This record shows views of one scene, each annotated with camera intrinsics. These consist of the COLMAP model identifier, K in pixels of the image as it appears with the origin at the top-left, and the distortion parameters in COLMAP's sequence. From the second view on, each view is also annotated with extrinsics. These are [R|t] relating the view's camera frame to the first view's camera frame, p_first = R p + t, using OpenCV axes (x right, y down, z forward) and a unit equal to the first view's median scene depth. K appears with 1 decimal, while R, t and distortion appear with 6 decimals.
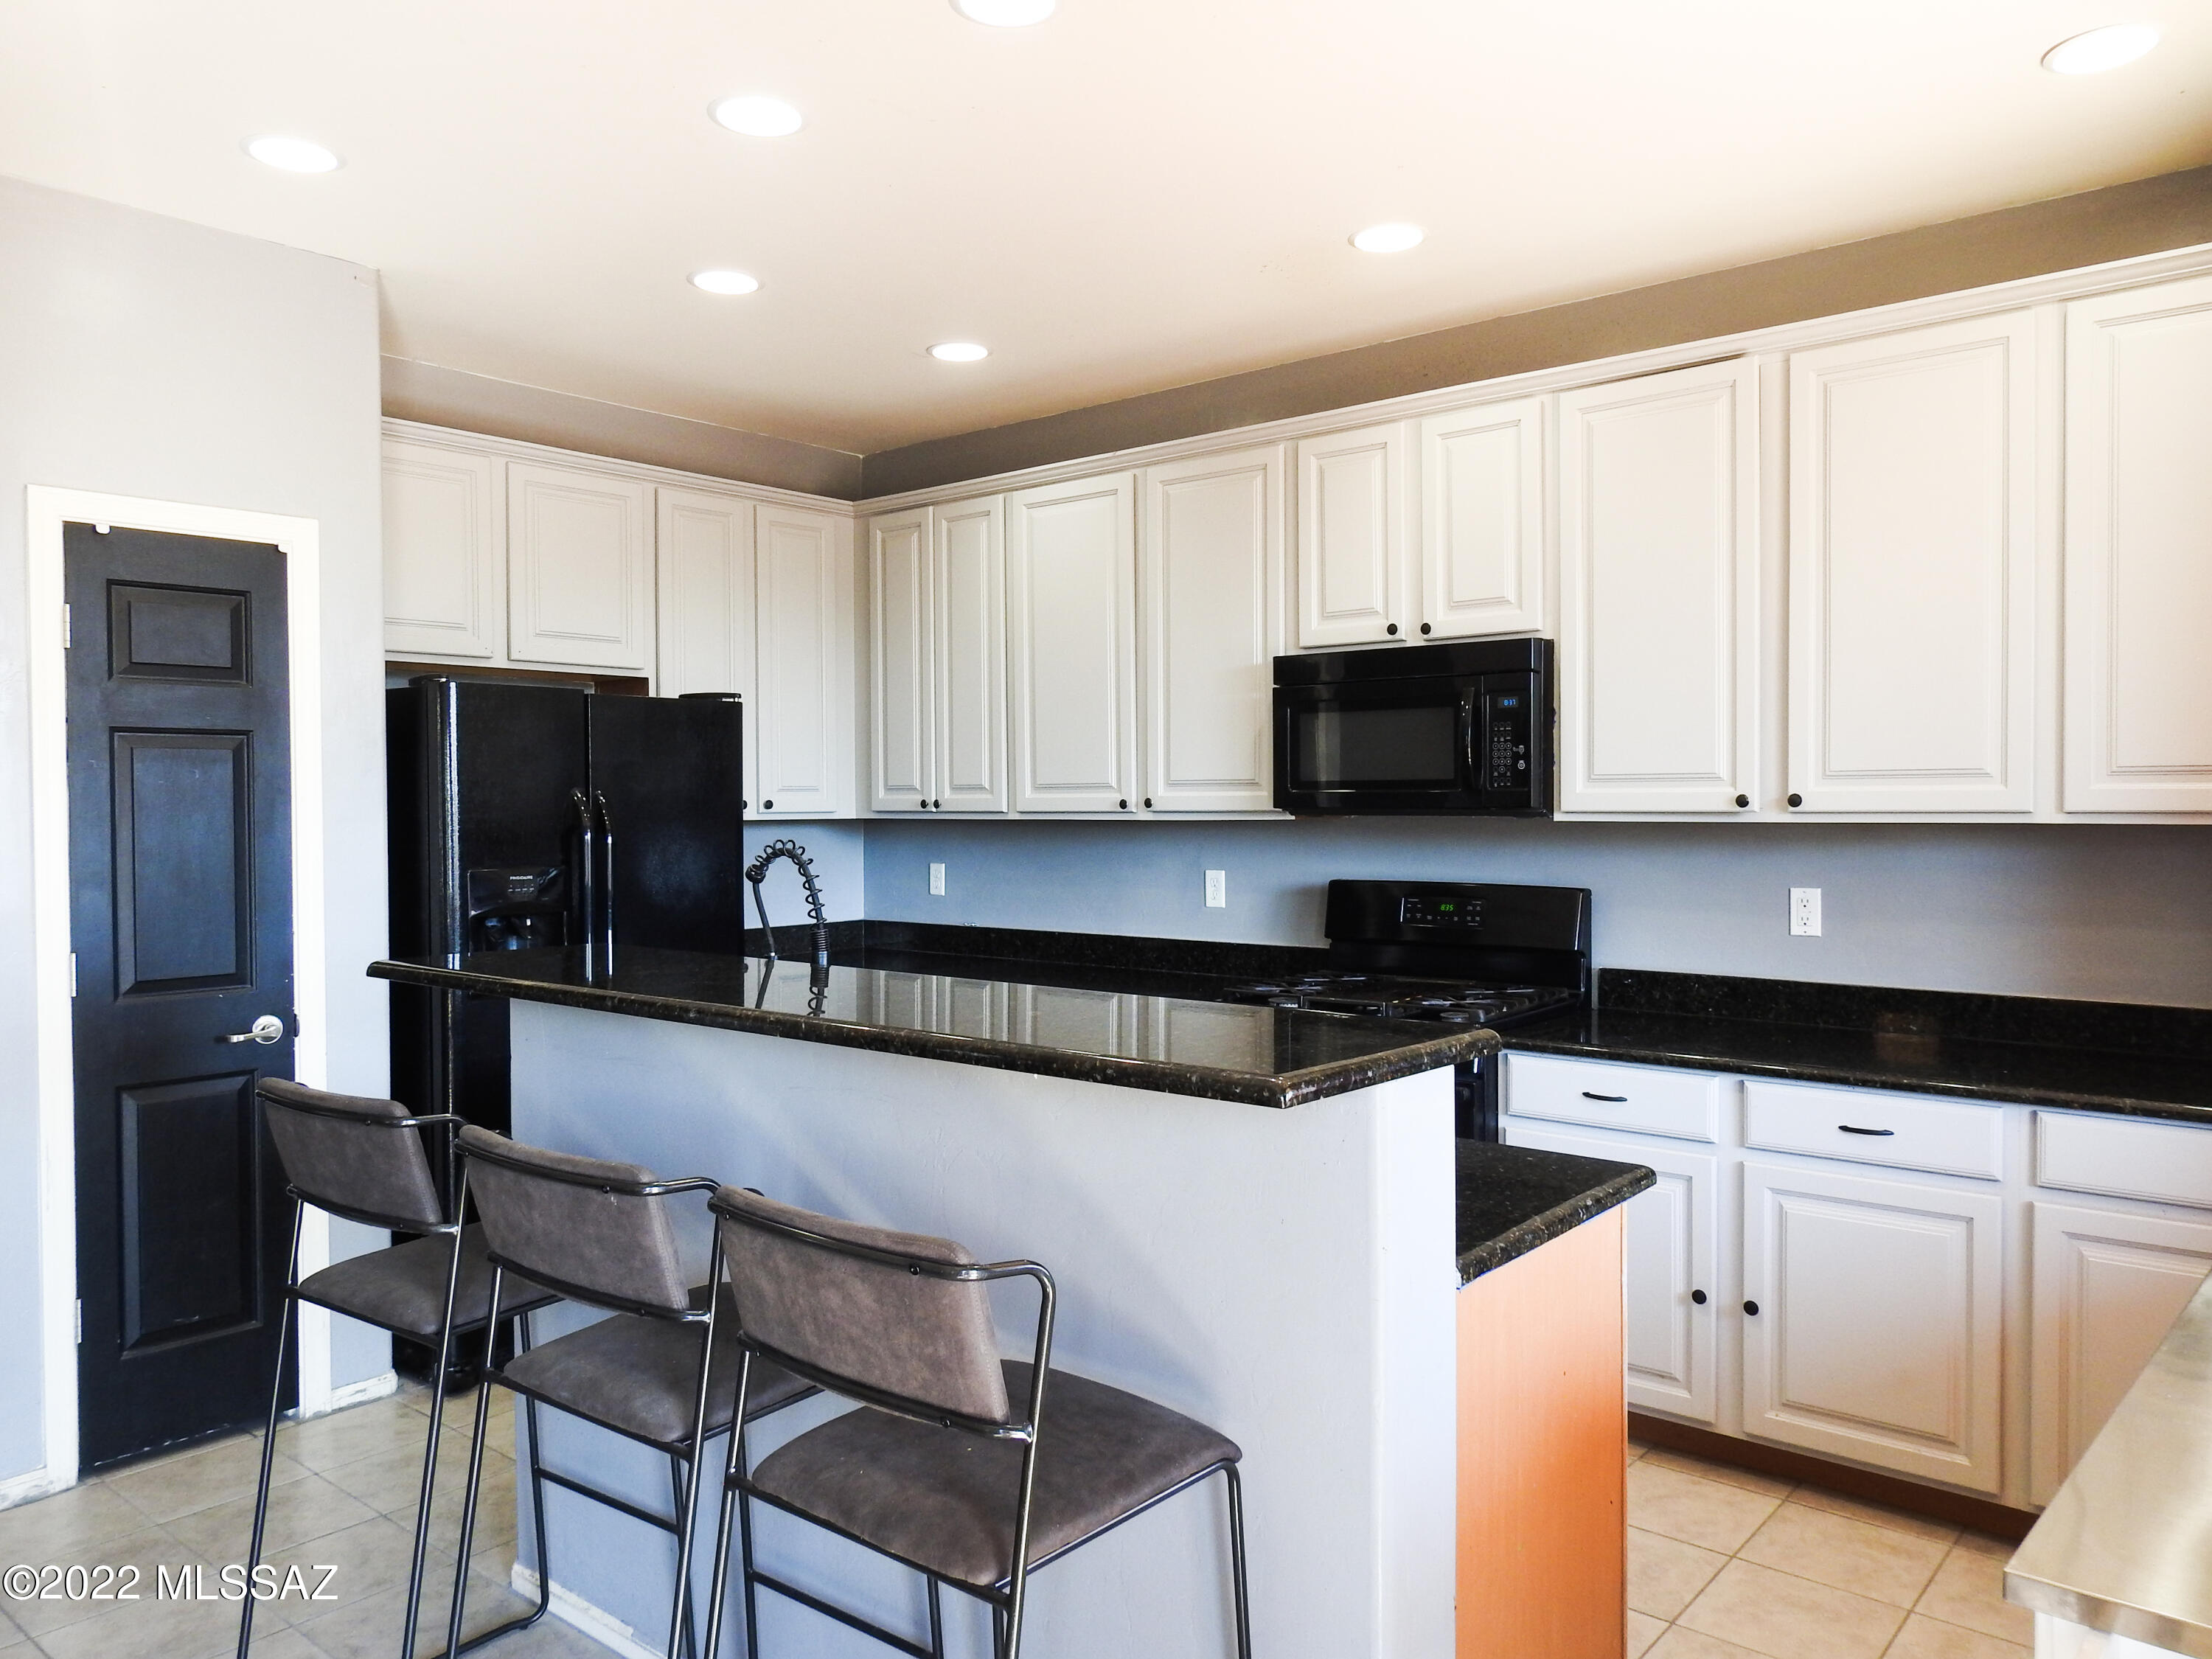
lens RADIAL K [[1607.4, 0, 1101.2], [0, 1607.4, 824.1], [0, 0, 1]] dist [0.004547, 0.005397]
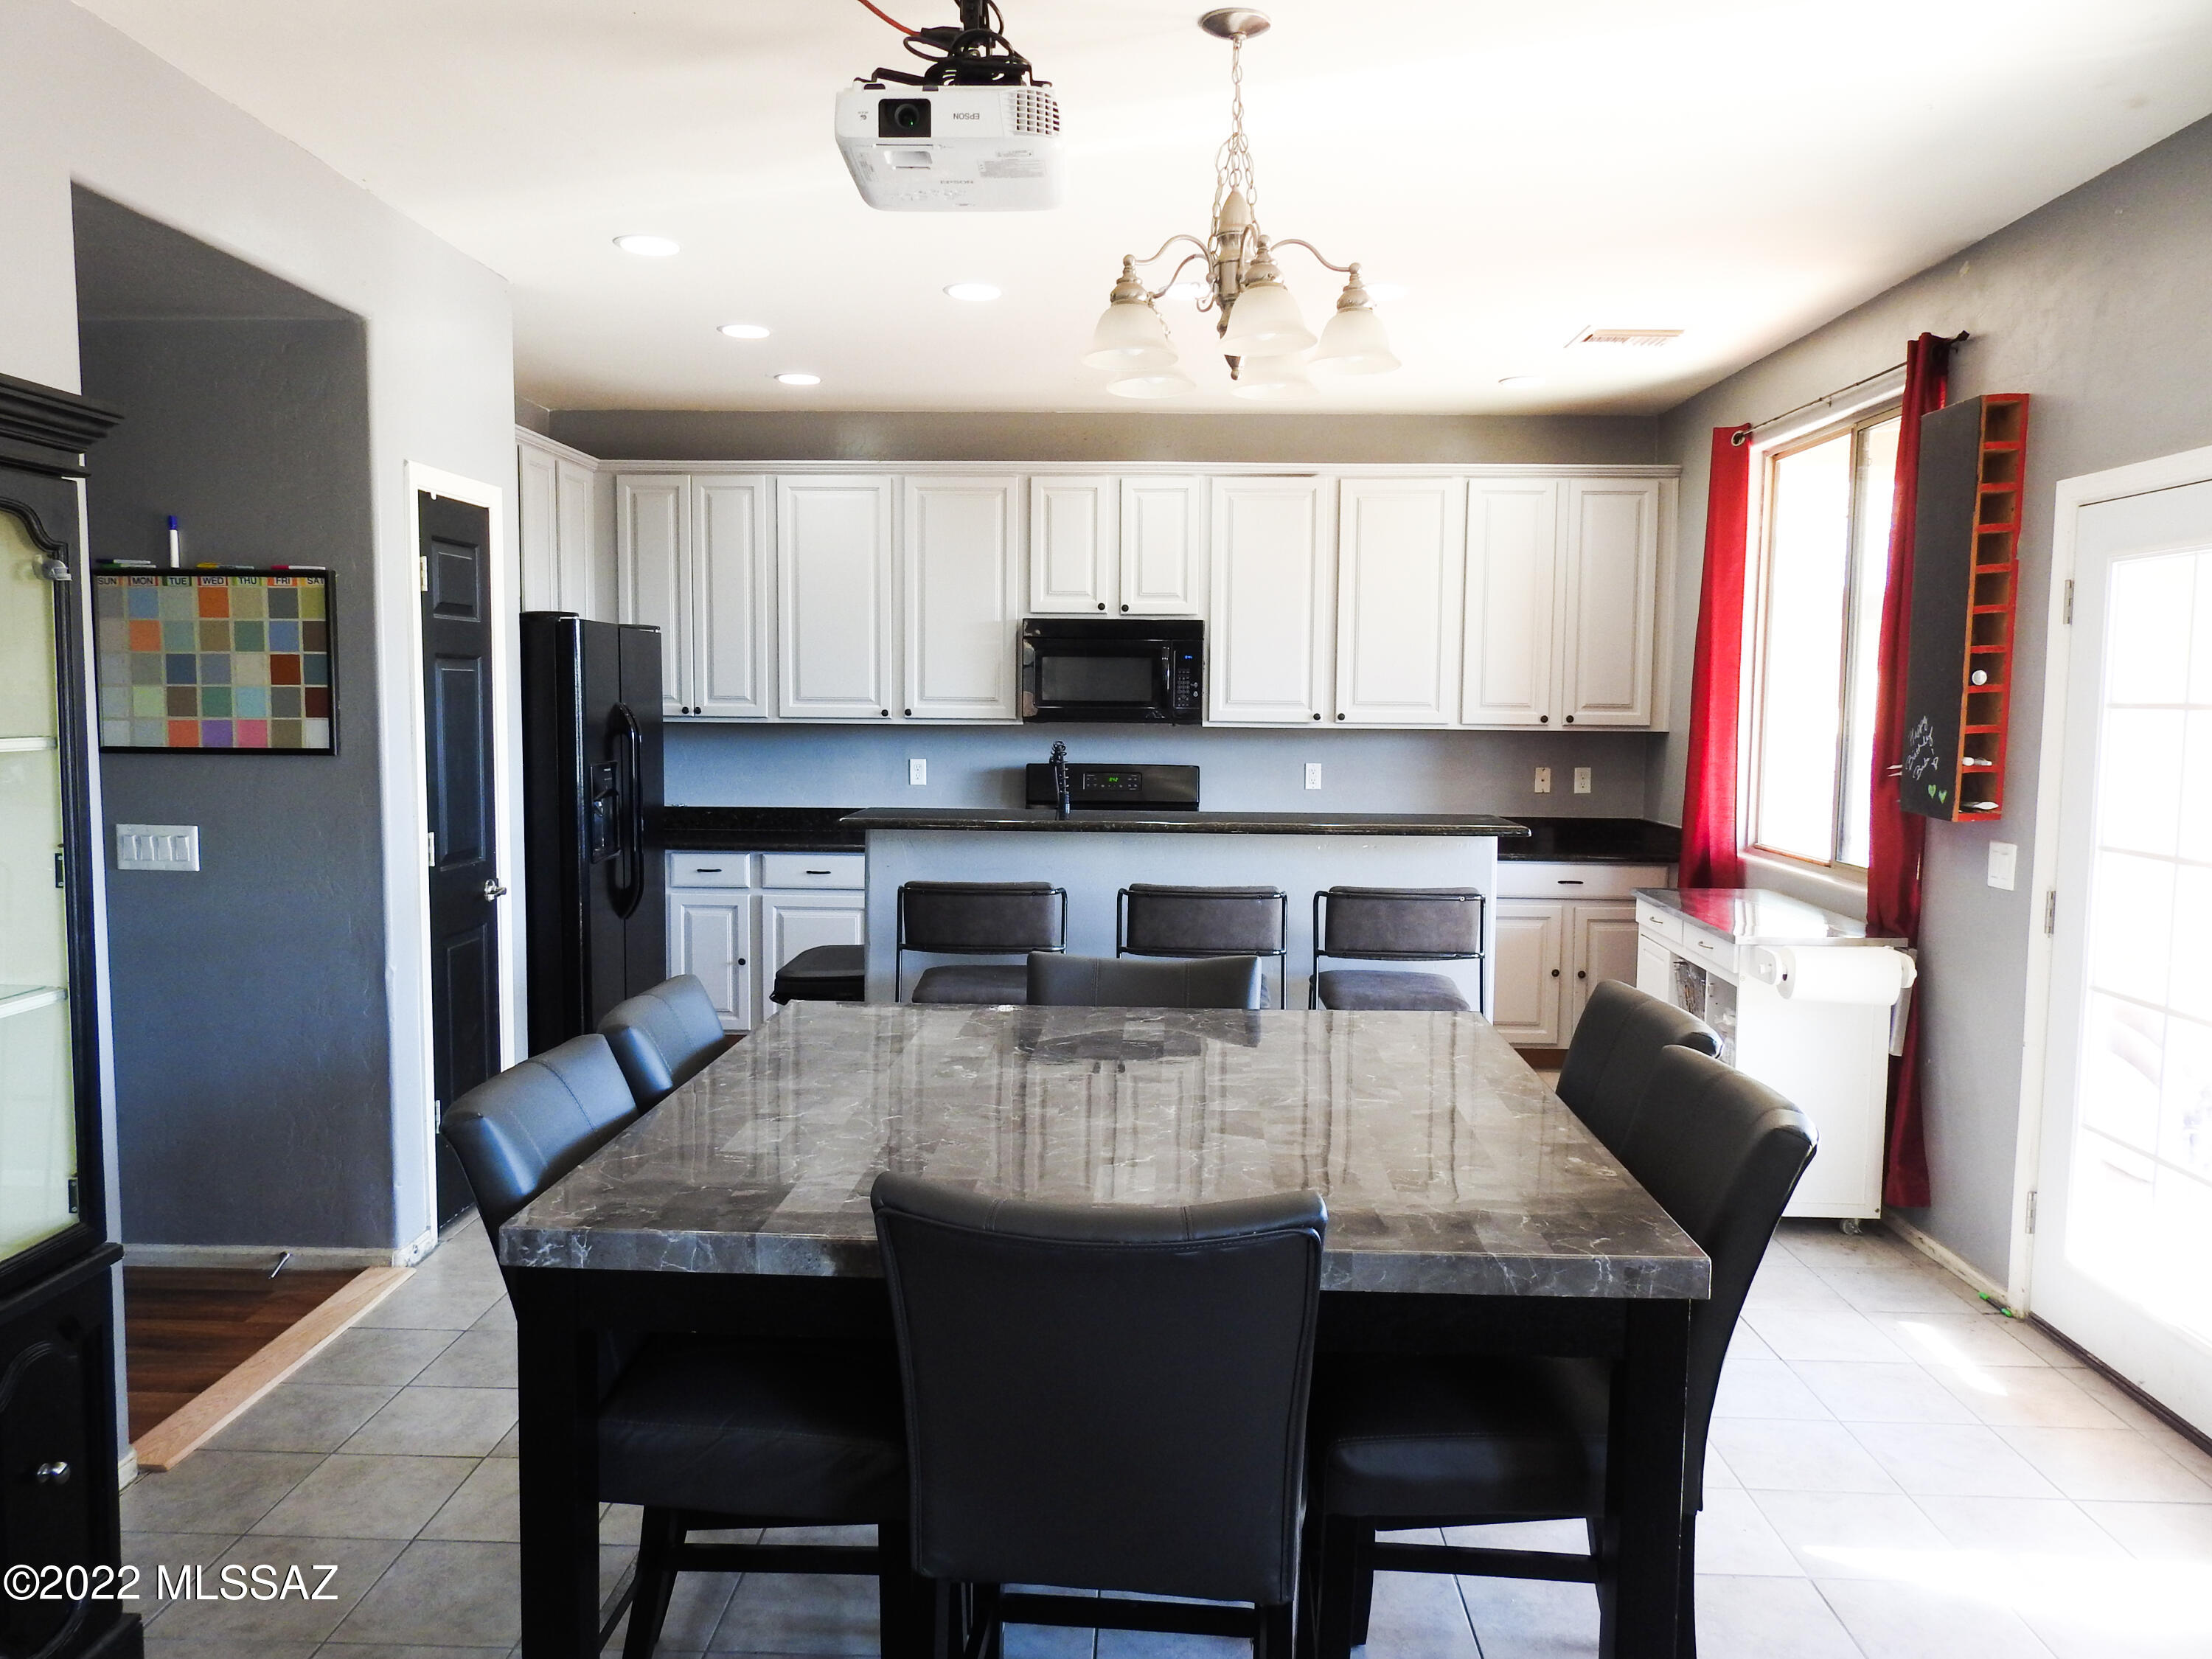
lens RADIAL K [[1607.4, 0, 1101.2], [0, 1607.4, 824.1], [0, 0, 1]] dist [0.004547, 0.005397]
pose [[0.773306, -0.038912, 0.632837, -0.822574], [-0.004803, 0.997727, 0.067218, -0.011993], [-0.634014, -0.055020, 0.771362, -0.243056]]
